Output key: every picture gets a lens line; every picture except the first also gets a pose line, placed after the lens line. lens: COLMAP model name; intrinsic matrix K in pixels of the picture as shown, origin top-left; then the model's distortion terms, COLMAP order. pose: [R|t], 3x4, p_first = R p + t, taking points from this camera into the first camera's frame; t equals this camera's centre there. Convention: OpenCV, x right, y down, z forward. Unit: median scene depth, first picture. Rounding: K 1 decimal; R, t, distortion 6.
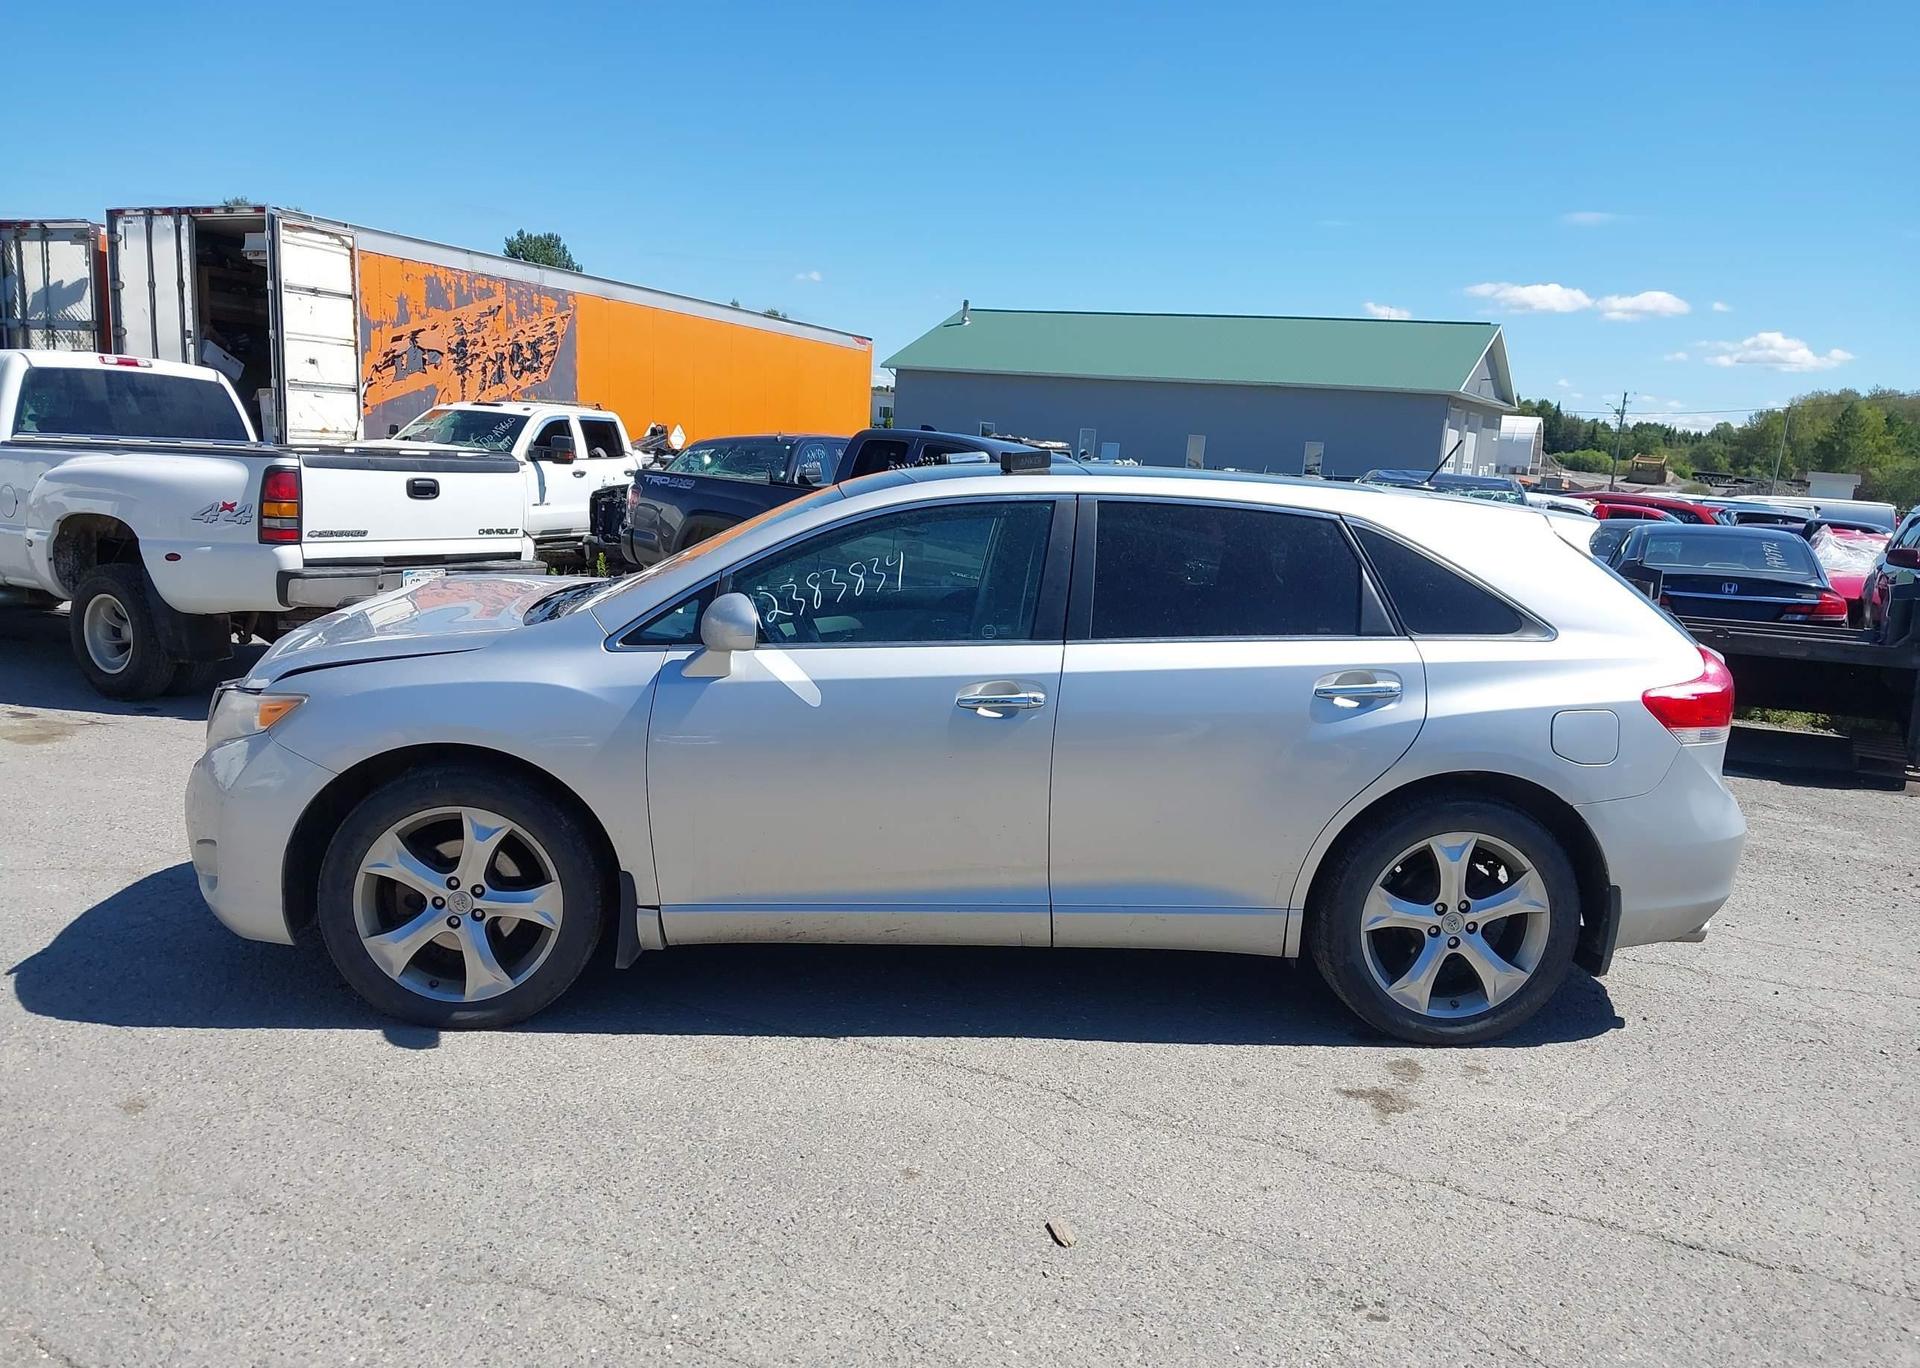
lens RADIAL K [[1472.8, 0, 990.5], [0, 1472.8, 683.0], [0, 0, 1]] dist [0.000166, -0.002785]
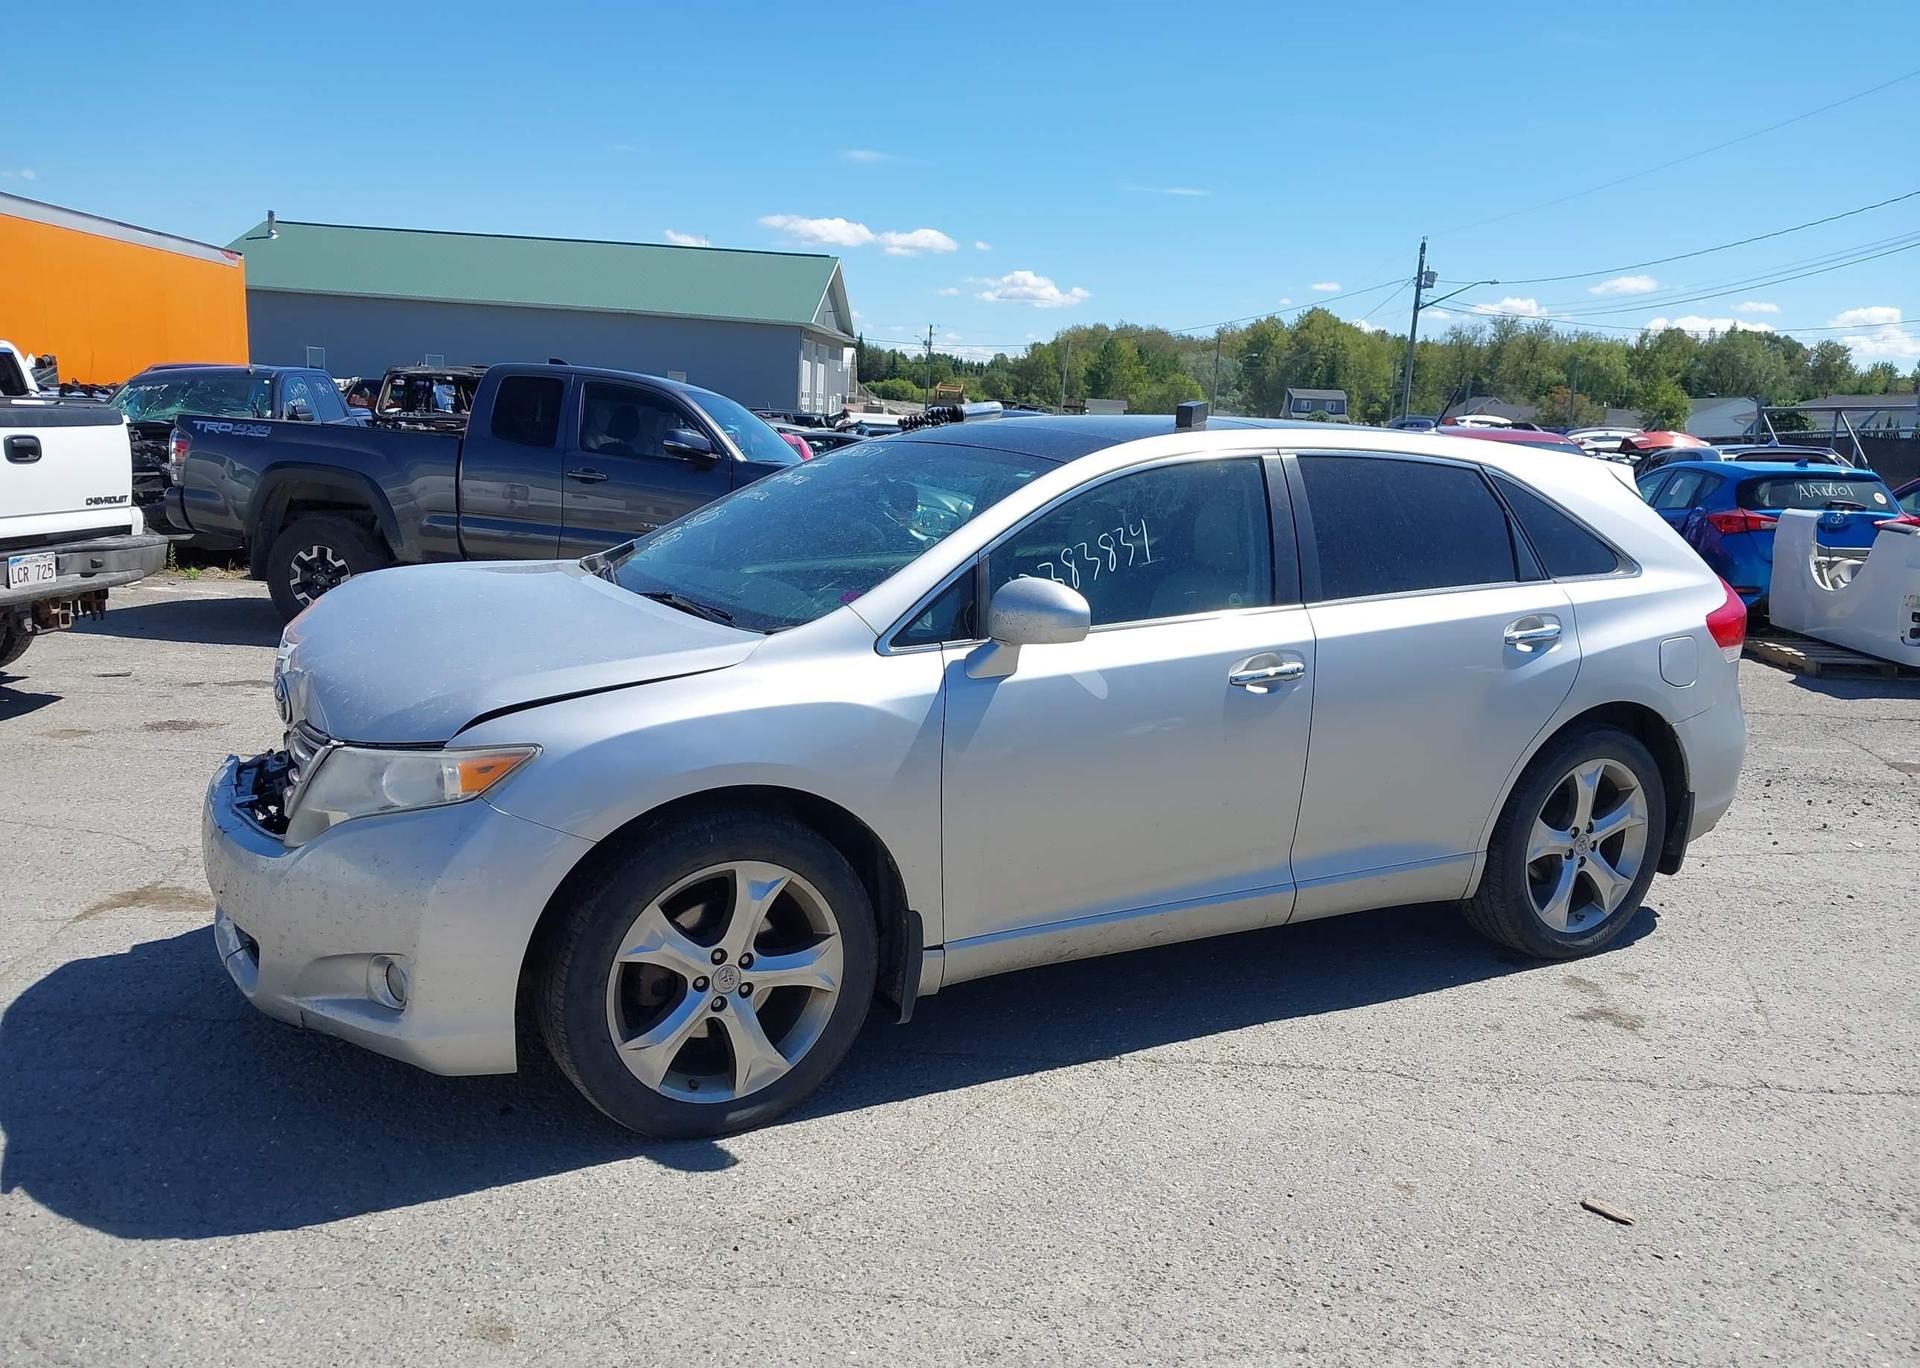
lens RADIAL K [[1469.0, 0, 925.7], [0, 1469.0, 687.1], [0, 0, 1]] dist [0.053029, -0.080543]
pose [[0.910945, -0.087192, 0.403209, -0.092916], [0.067148, 0.995713, 0.063614, -0.008812], [-0.407027, -0.030874, 0.912894, 0.036189]]
